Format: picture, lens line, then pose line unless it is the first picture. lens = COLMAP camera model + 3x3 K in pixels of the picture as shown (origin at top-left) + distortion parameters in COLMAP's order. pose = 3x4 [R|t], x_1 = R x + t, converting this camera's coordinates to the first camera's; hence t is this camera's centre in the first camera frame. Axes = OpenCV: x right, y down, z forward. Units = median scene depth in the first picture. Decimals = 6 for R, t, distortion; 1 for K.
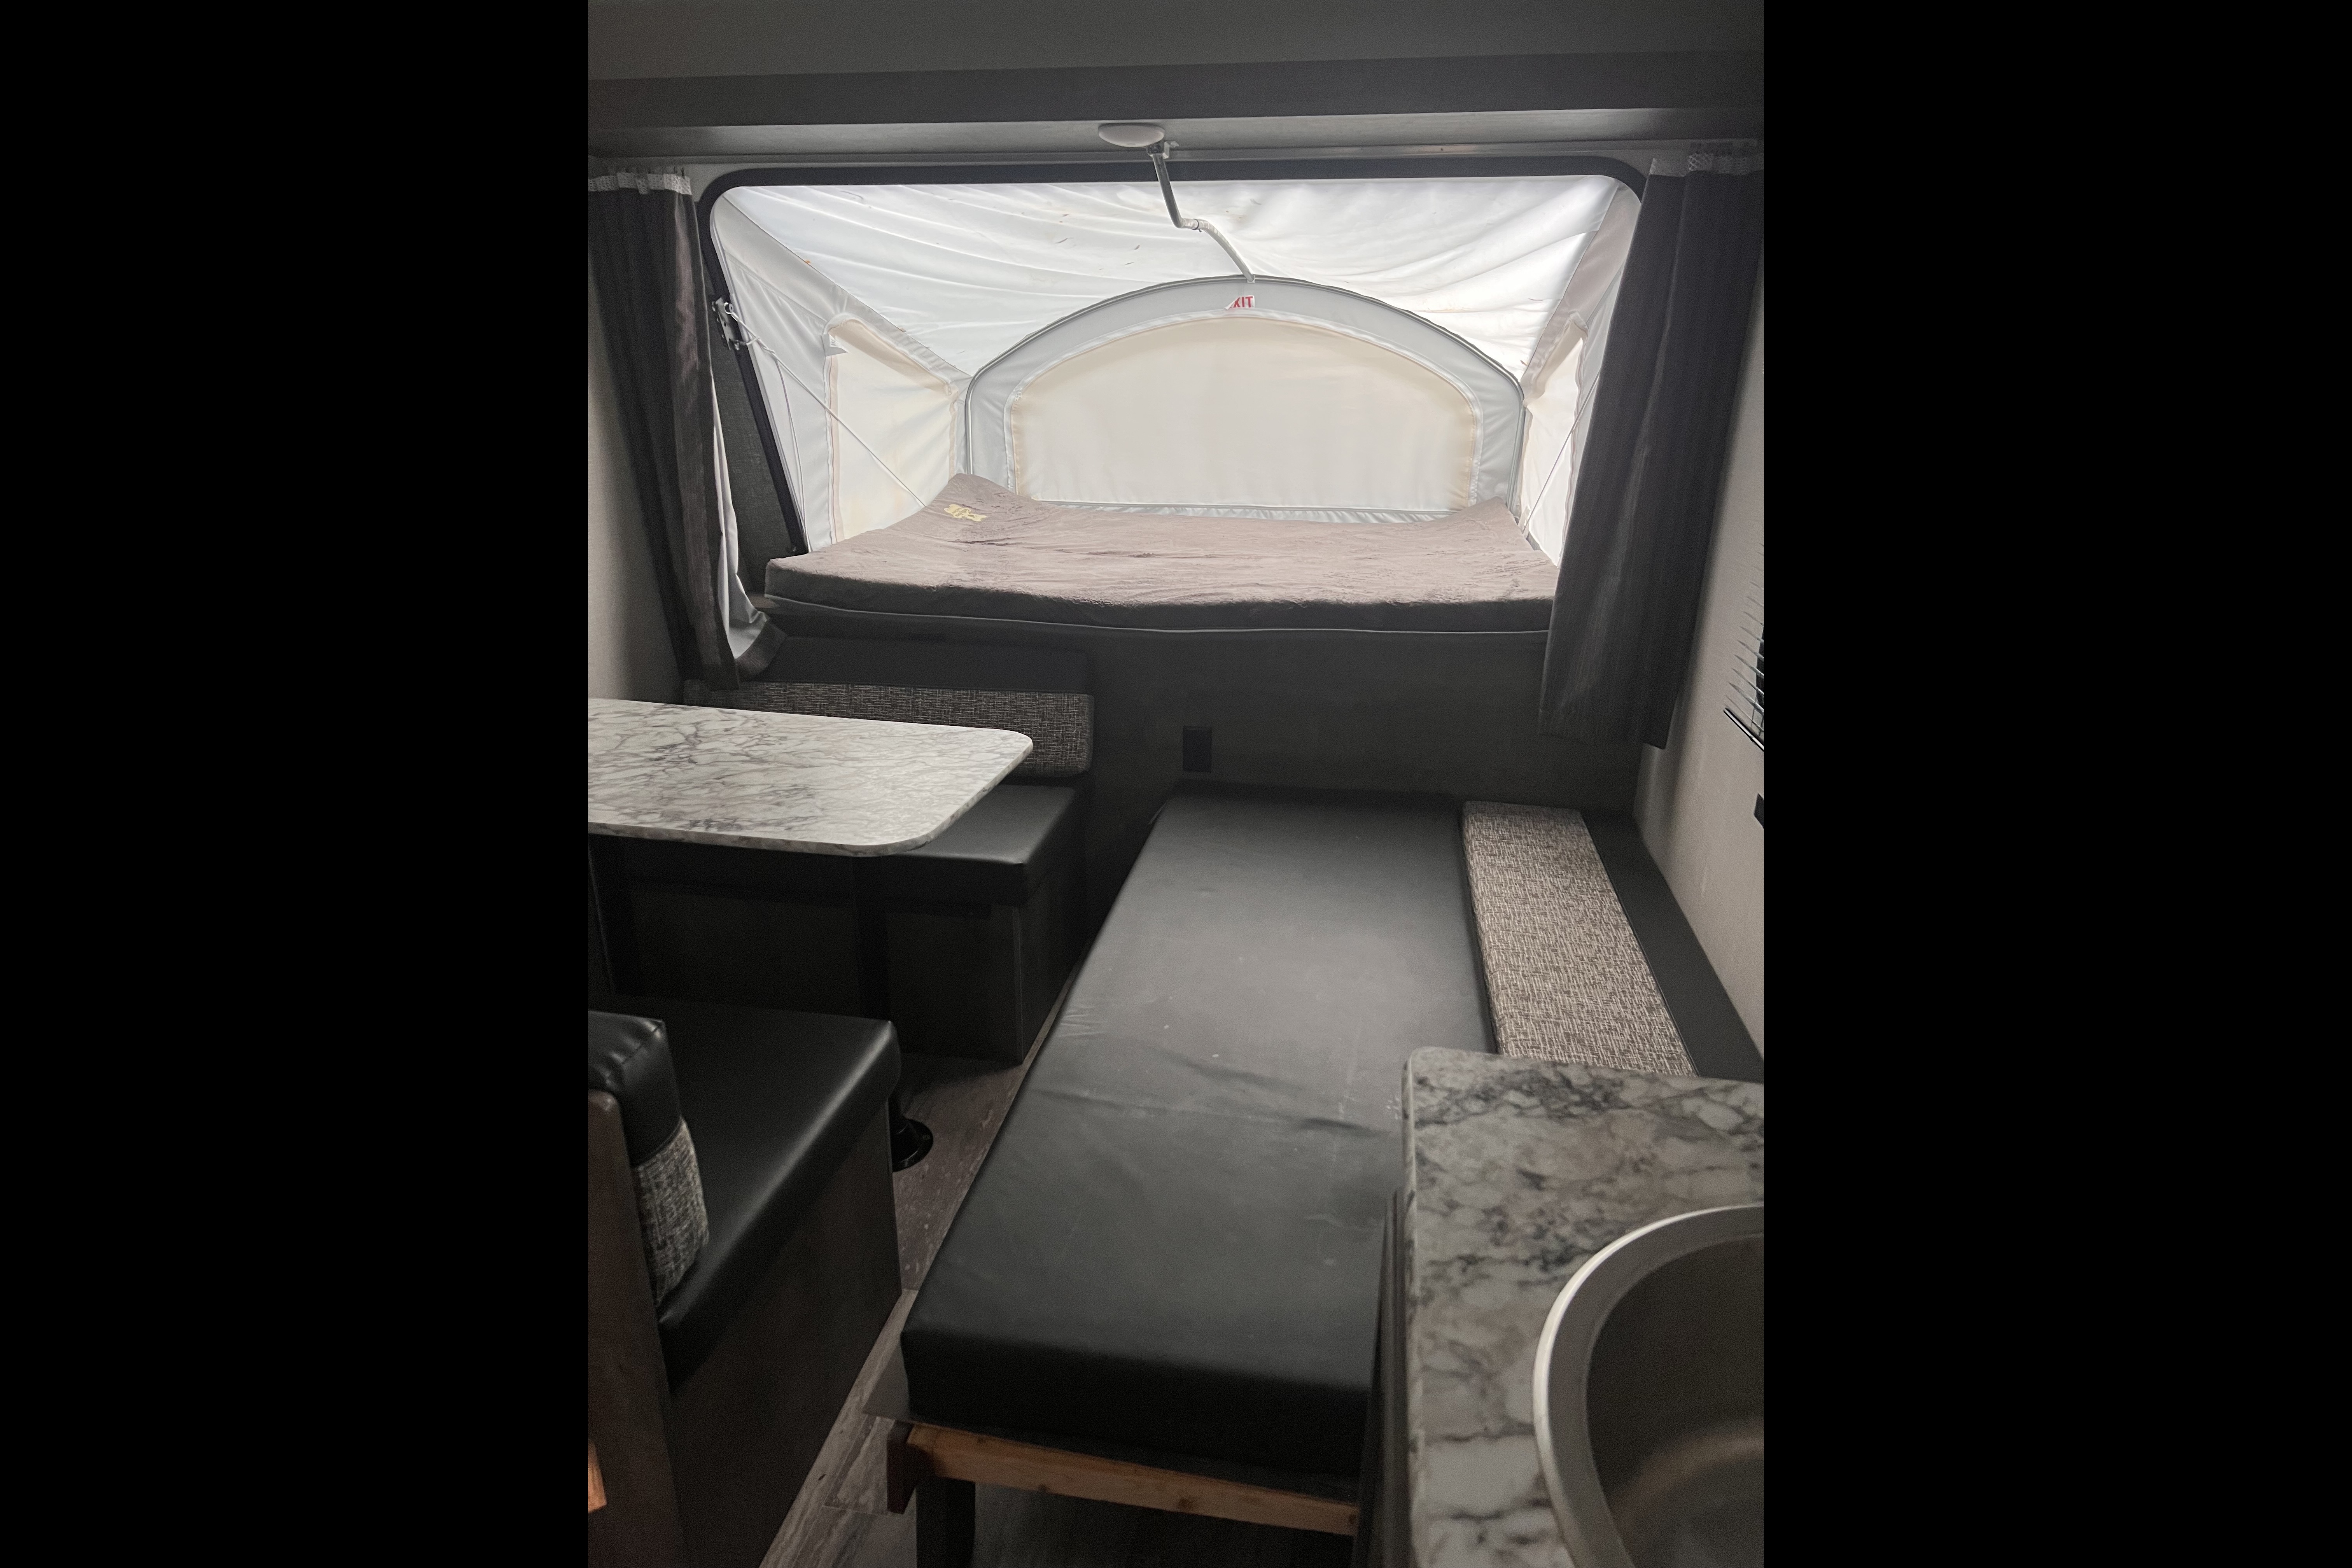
lens RADIAL K [[1198.5, 0, 1174.0], [0, 1198.5, 828.4], [0, 0, 1]] dist [0.002590, -0.000568]
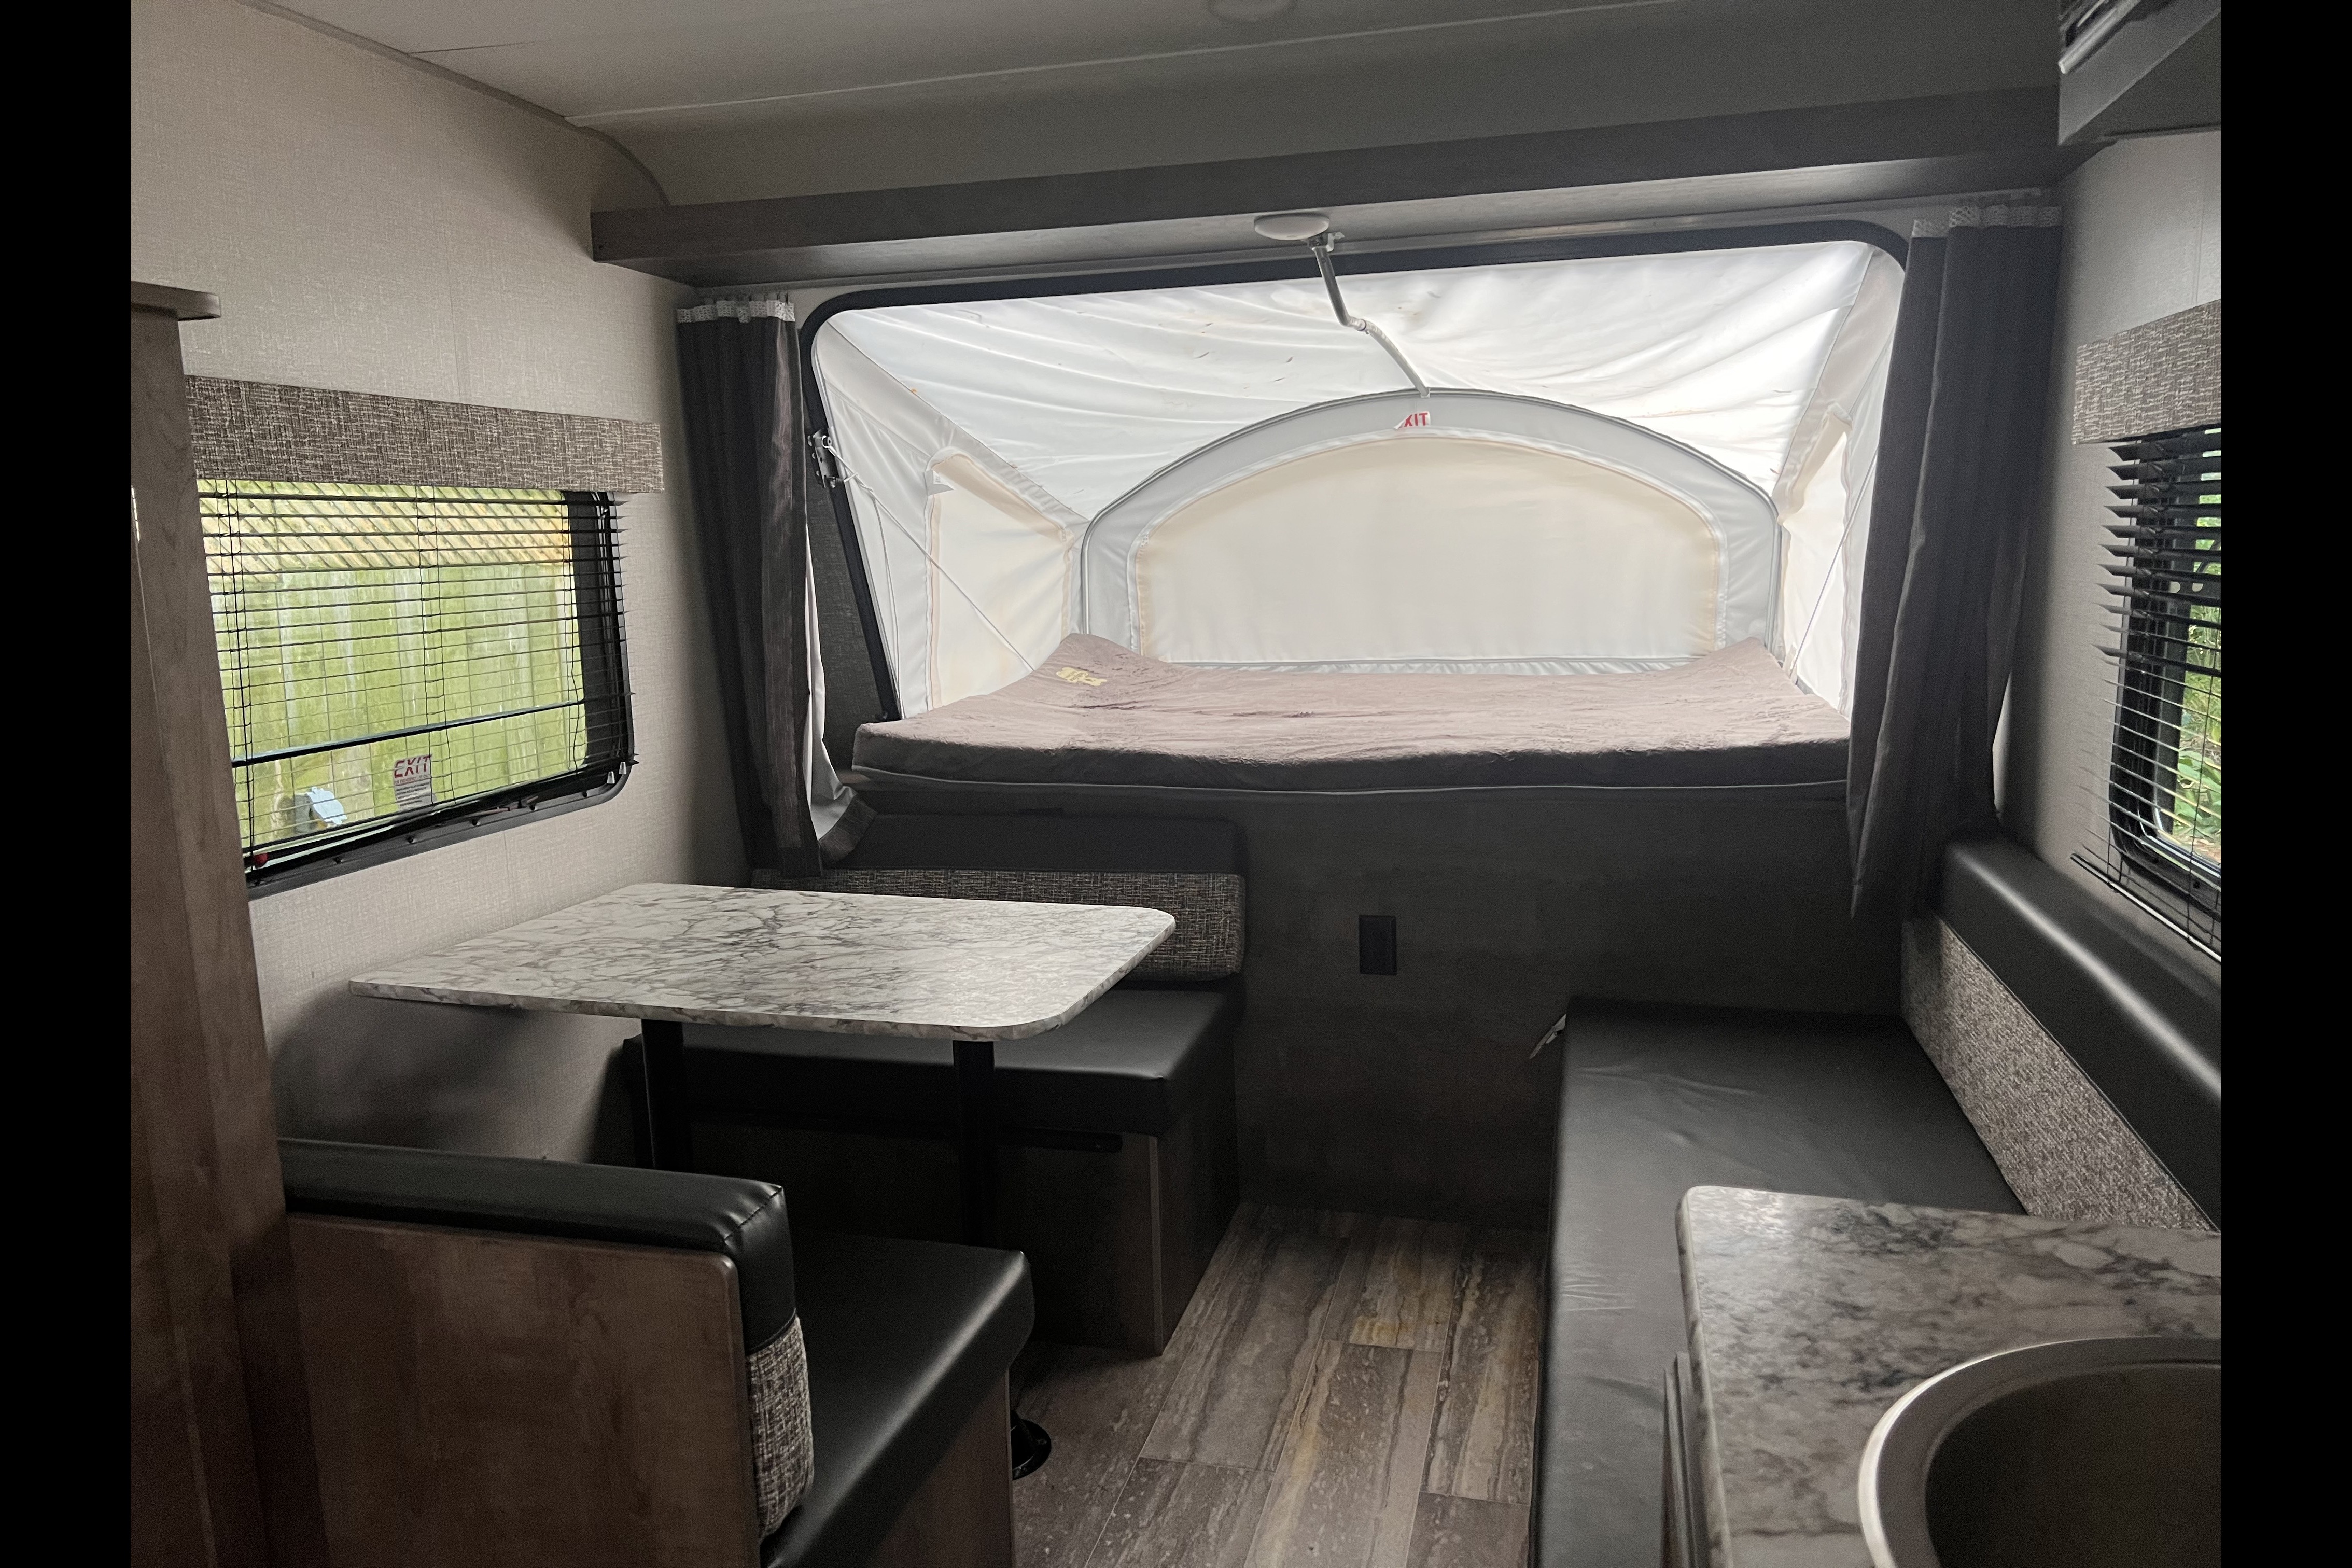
lens RADIAL K [[1590.6, 0, 1173.9], [0, 1590.6, 792.3], [0, 0, 1]] dist [0.057968, -0.062389]
pose [[0.995219, -0.022060, -0.095150, -0.014996], [0.002636, 0.979872, -0.199610, 0.050523], [0.097638, 0.198405, 0.975245, -0.061029]]
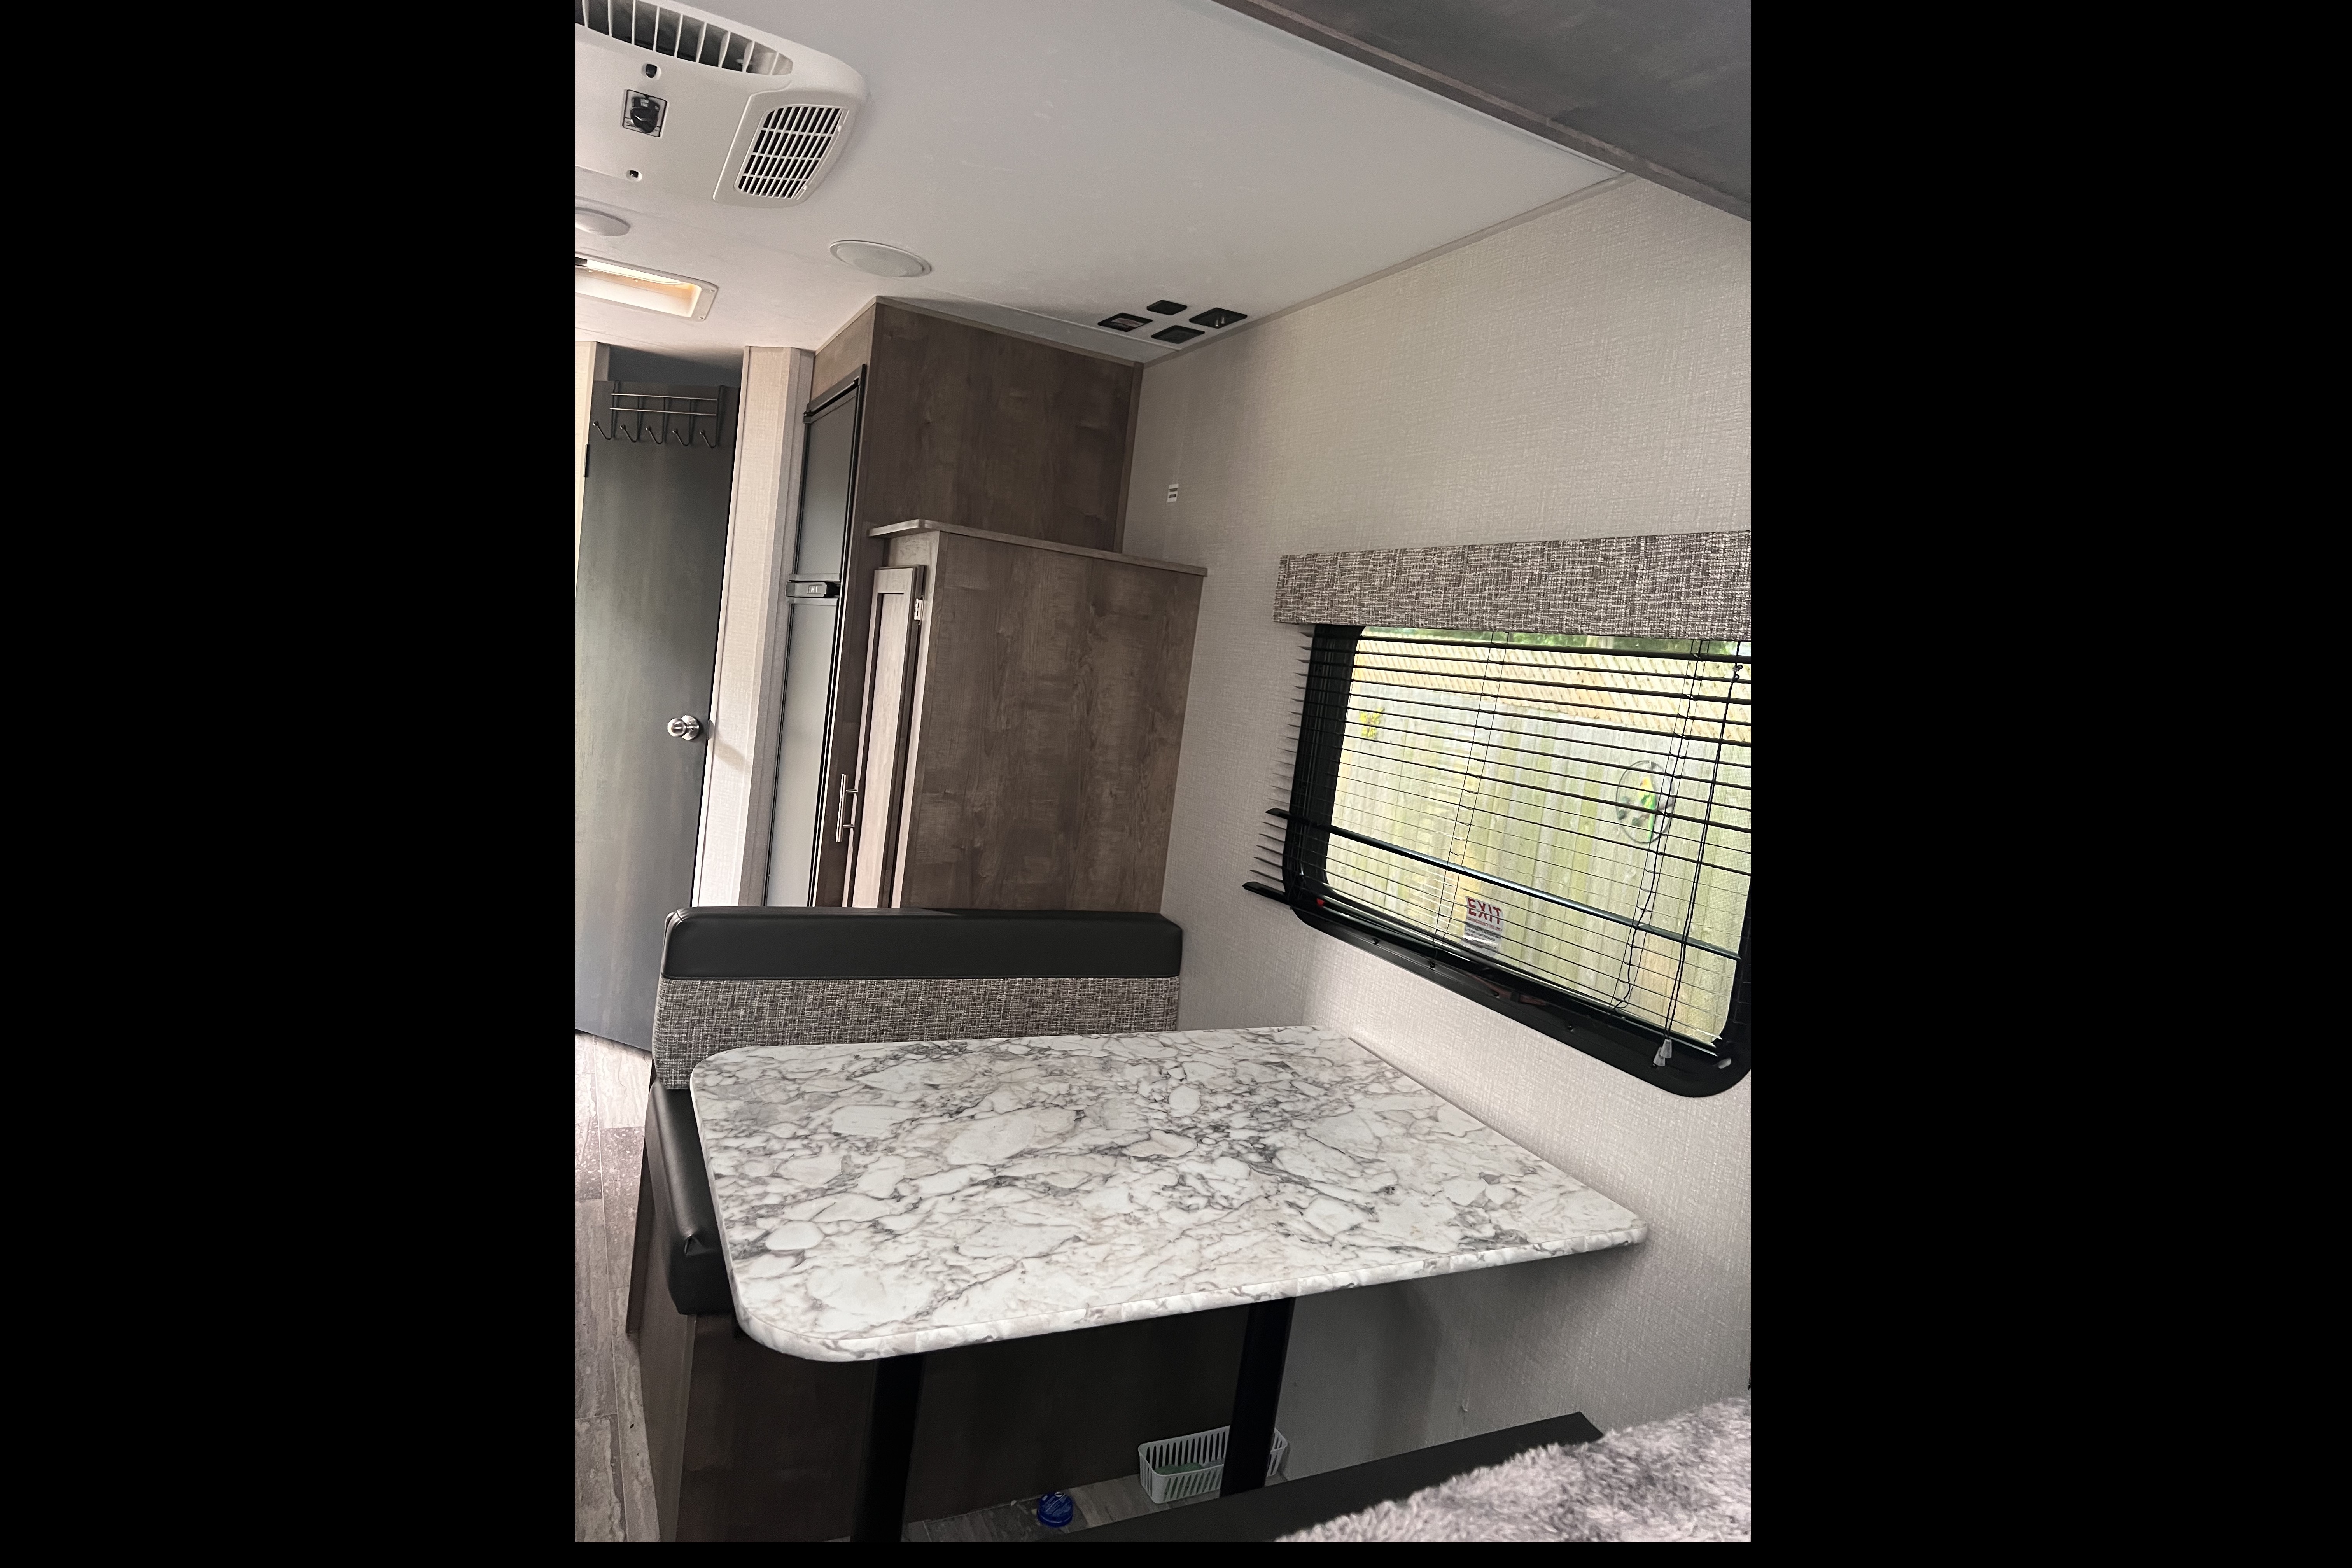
lens RADIAL K [[1201.3, 0, 1148.1], [0, 1201.3, 795.9], [0, 0, 1]] dist [0.003188, -0.000342]
pose [[-0.799801, -0.047153, -0.598410, 0.032740], [-0.333836, 0.863456, 0.378149, -0.399700], [0.498870, 0.502215, -0.706334, 1.141711]]
